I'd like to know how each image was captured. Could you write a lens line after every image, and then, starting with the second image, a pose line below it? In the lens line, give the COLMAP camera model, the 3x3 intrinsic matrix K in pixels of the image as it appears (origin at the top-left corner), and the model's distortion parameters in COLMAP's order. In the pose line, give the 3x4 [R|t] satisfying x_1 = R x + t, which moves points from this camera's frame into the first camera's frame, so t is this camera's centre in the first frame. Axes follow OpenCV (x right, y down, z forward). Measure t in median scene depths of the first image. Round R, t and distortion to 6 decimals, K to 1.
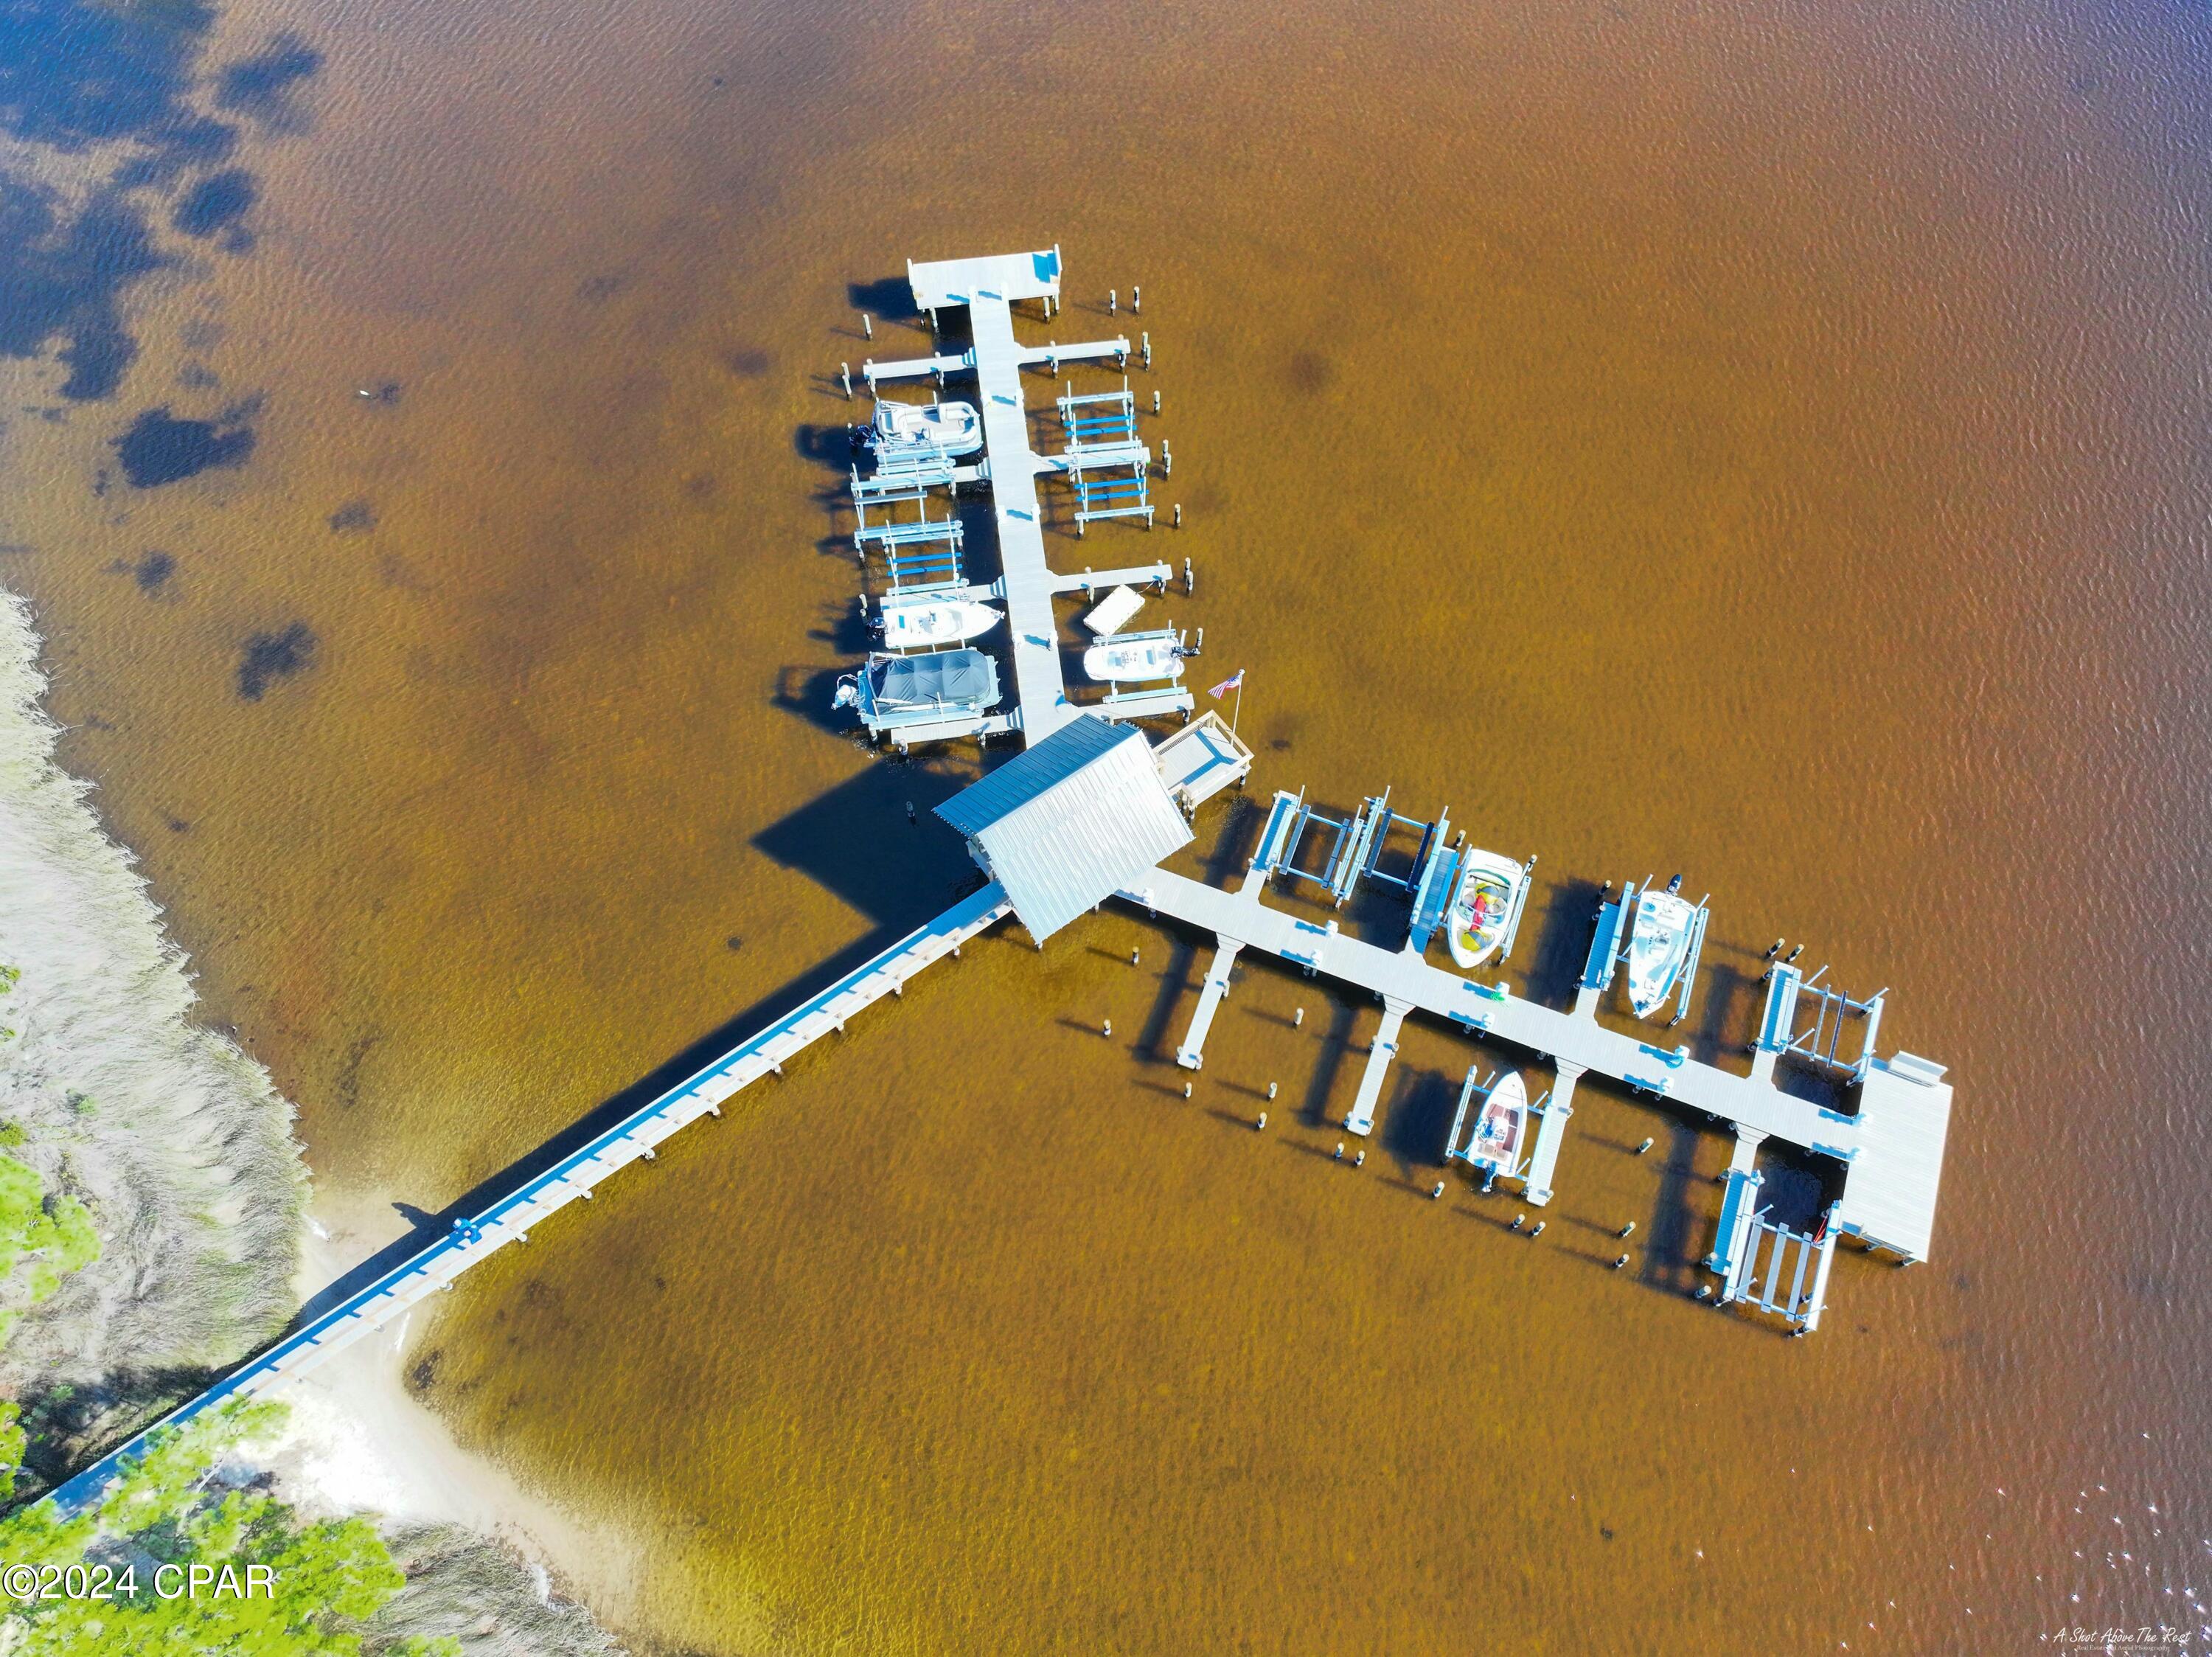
lens RADIAL K [[1551.1, 0, 1111.3], [0, 1551.1, 811.6], [0, 0, 1]] dist [0.003113, 0.010504]
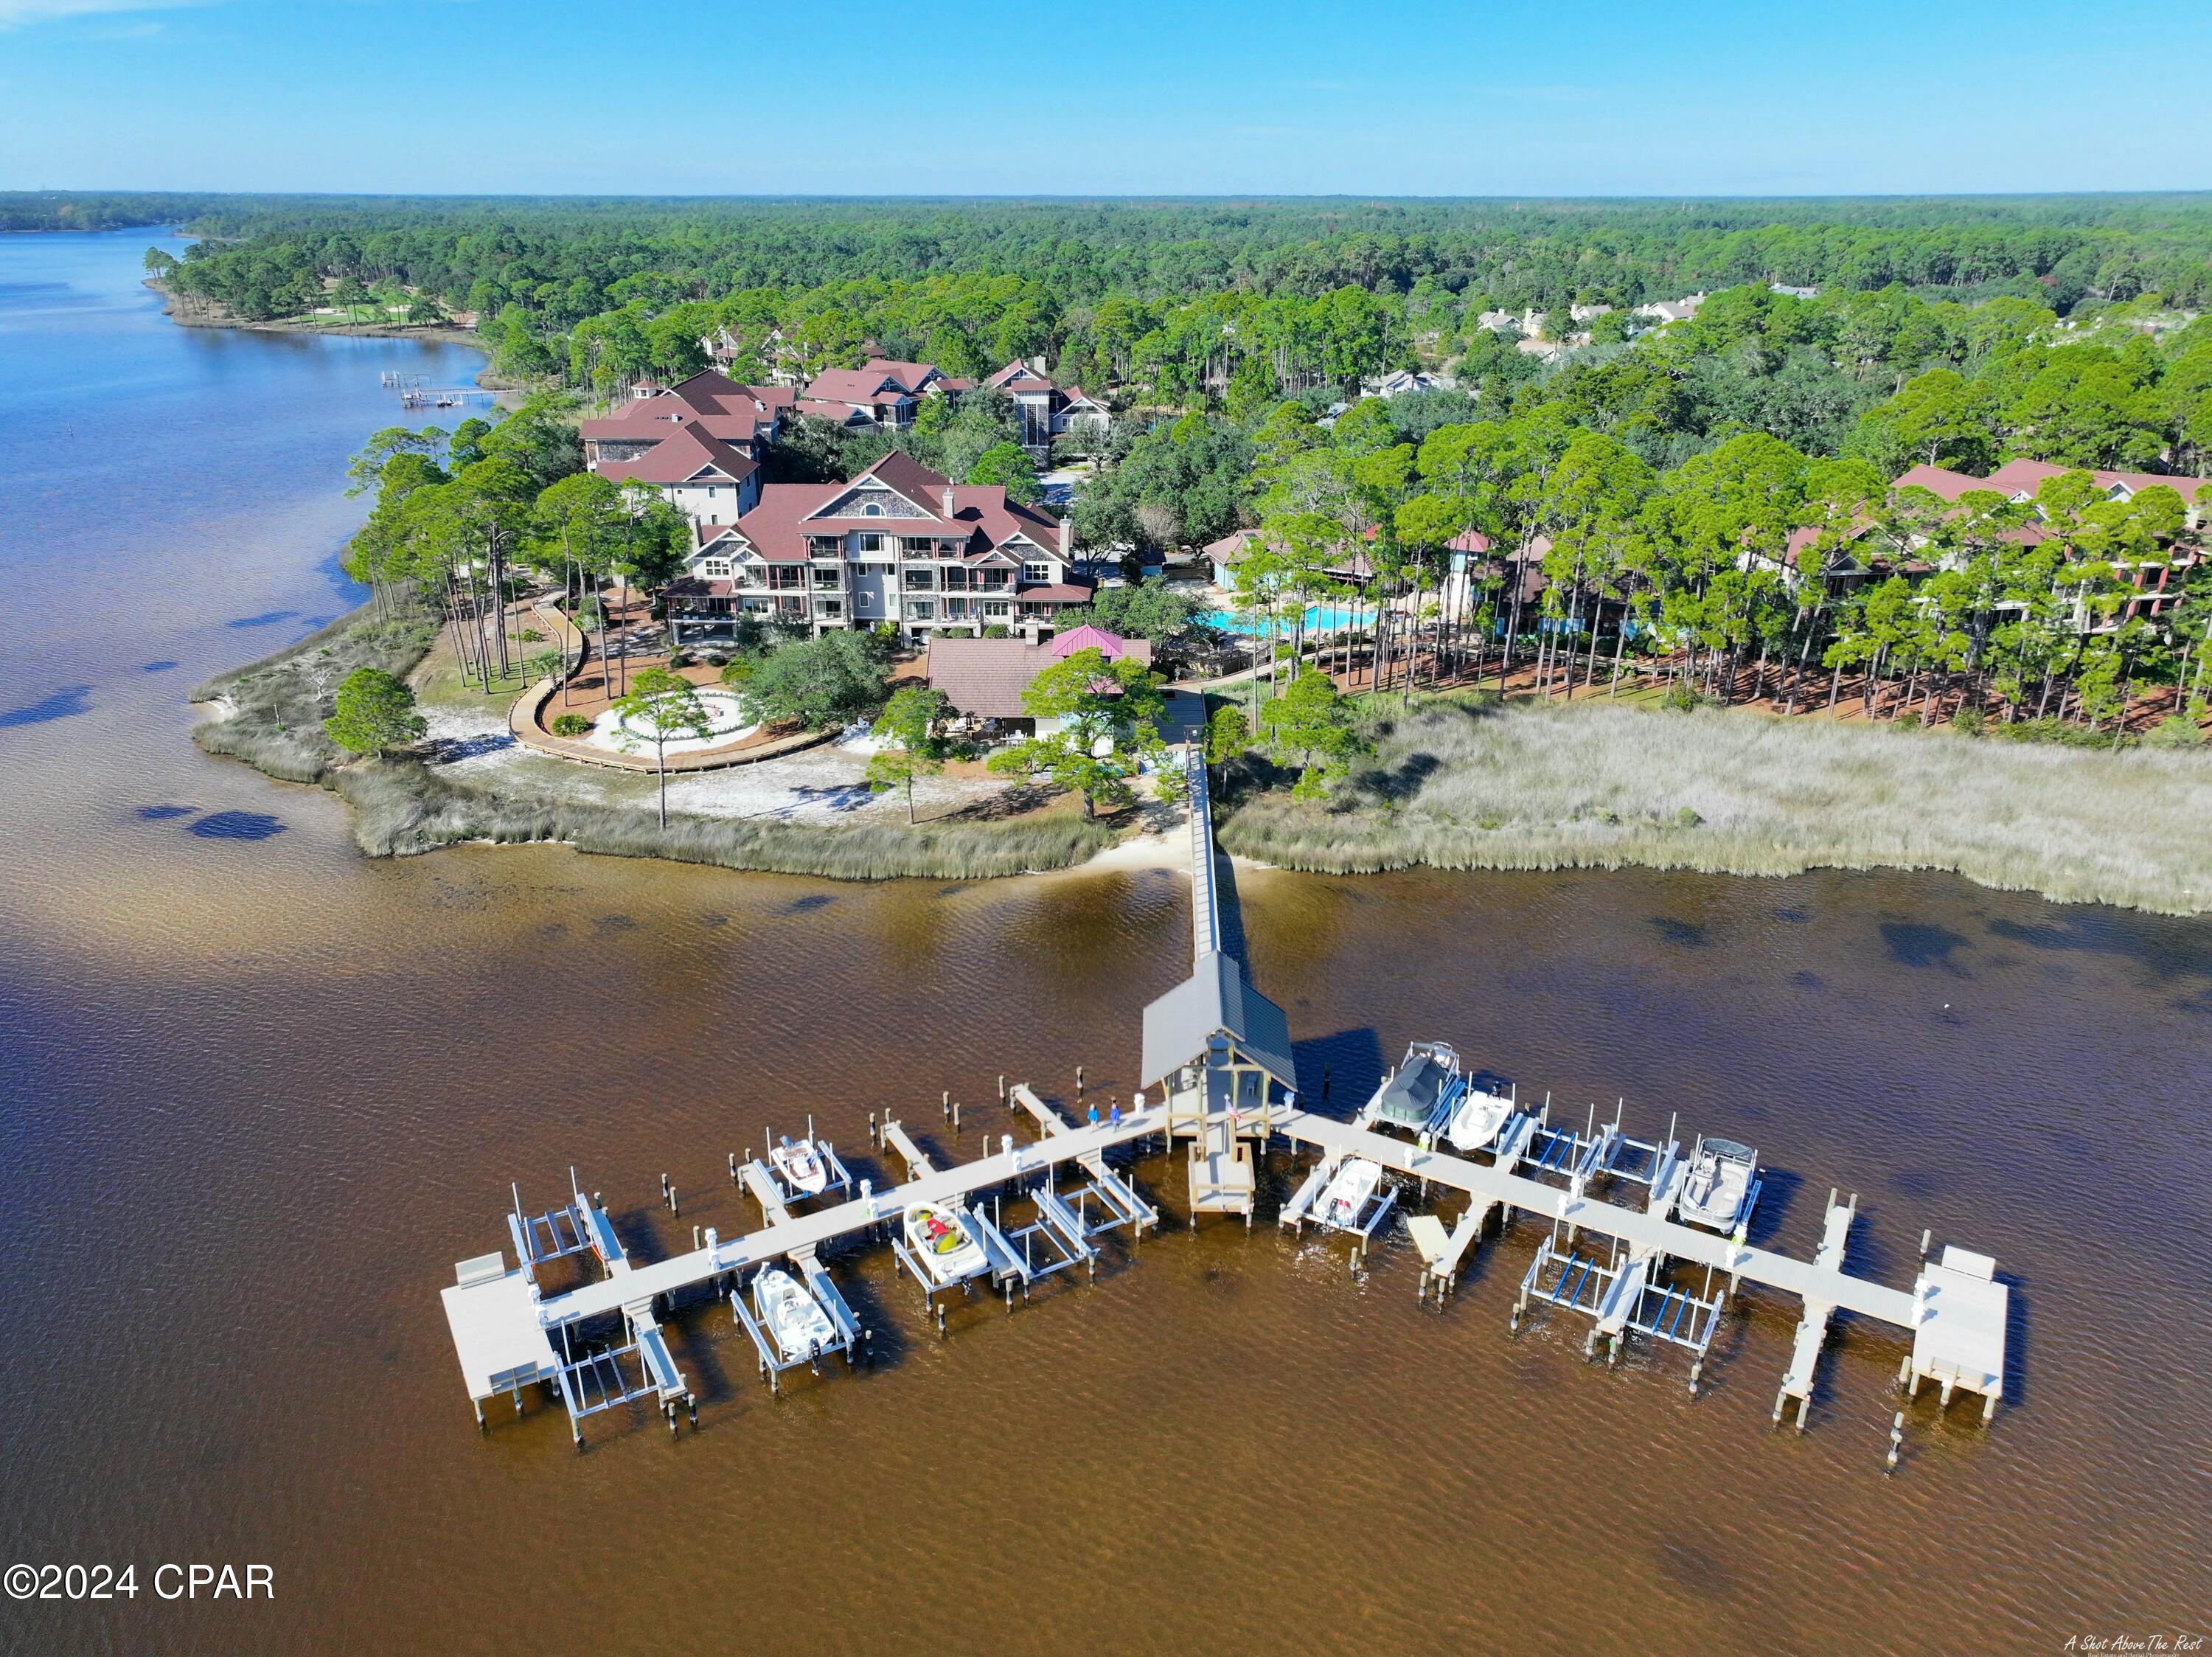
lens RADIAL K [[1551.1, 0, 1111.3], [0, 1551.1, 811.6], [0, 0, 1]] dist [0.003113, 0.010504]
pose [[-0.618496, 0.288780, -0.730800, 0.859727], [-0.695853, 0.230755, 0.680104, -0.809195], [0.365036, 0.929171, 0.058228, 0.717503]]
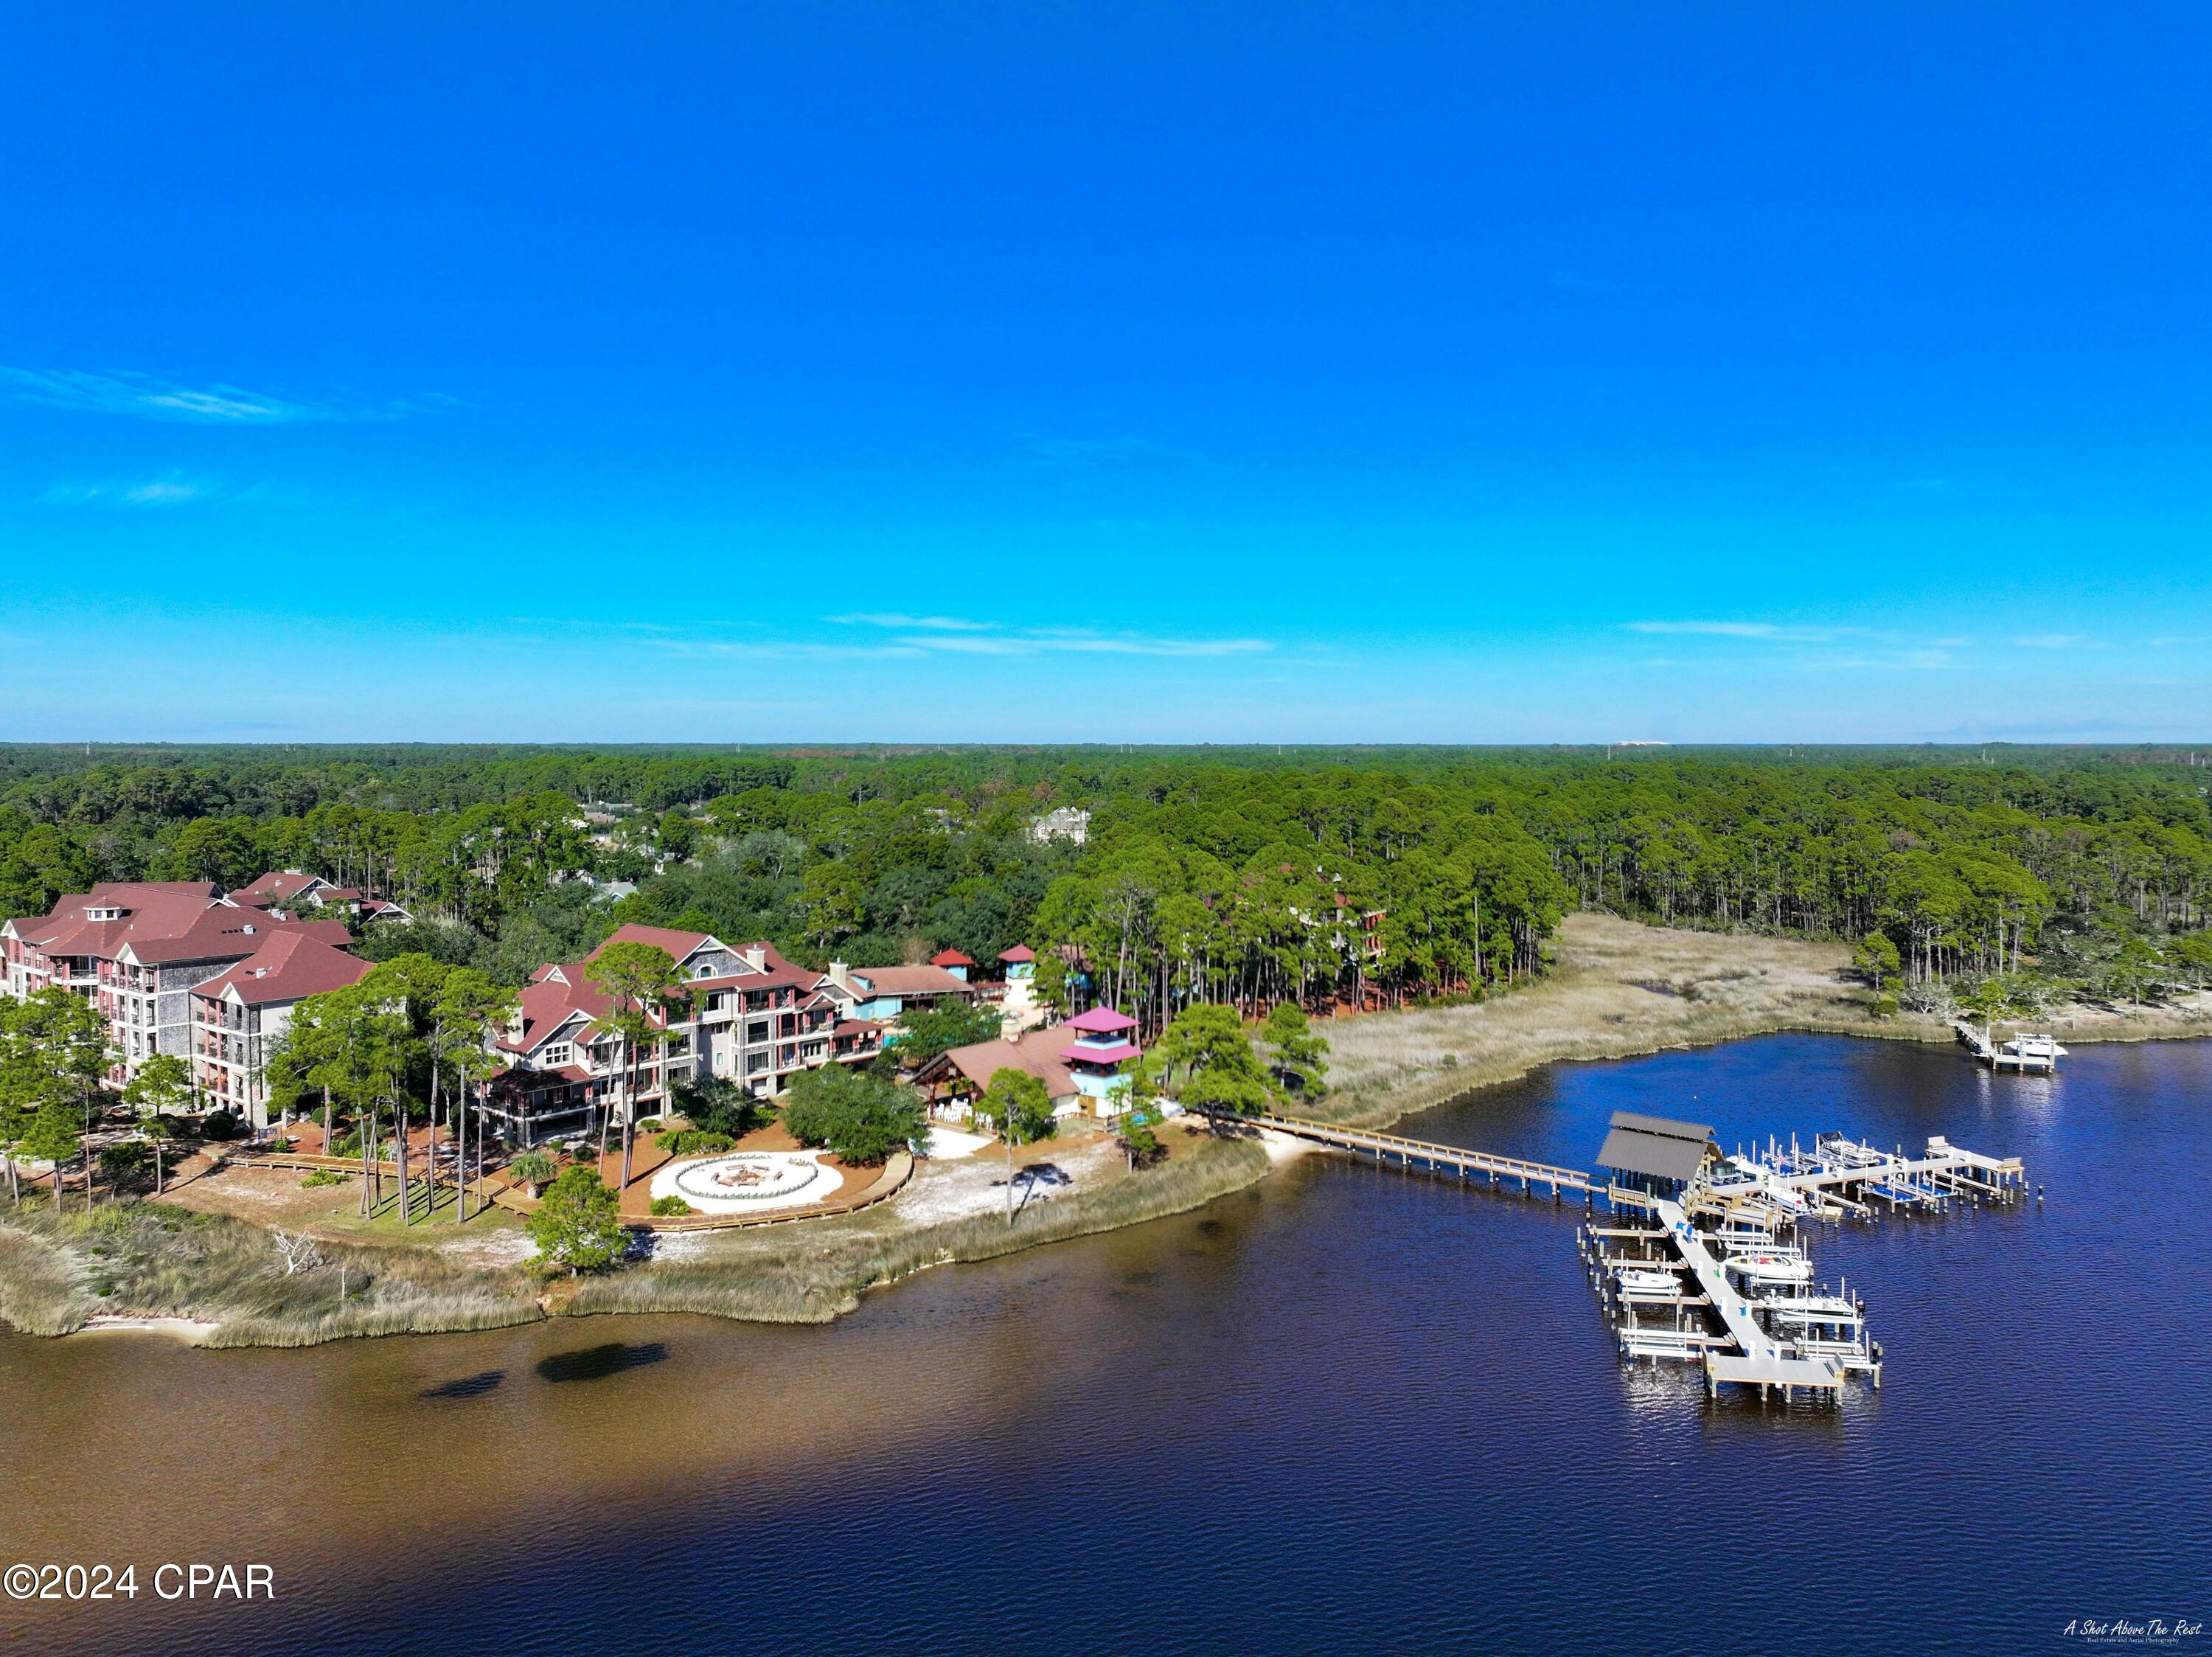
lens RADIAL K [[1551.1, 0, 1111.3], [0, 1551.1, 811.6], [0, 0, 1]] dist [0.003113, 0.010504]
pose [[0.220099, 0.043775, -0.974495, 1.718644], [-0.864223, 0.472067, -0.173987, 0.737133], [0.452411, 0.880475, 0.141732, 0.004150]]
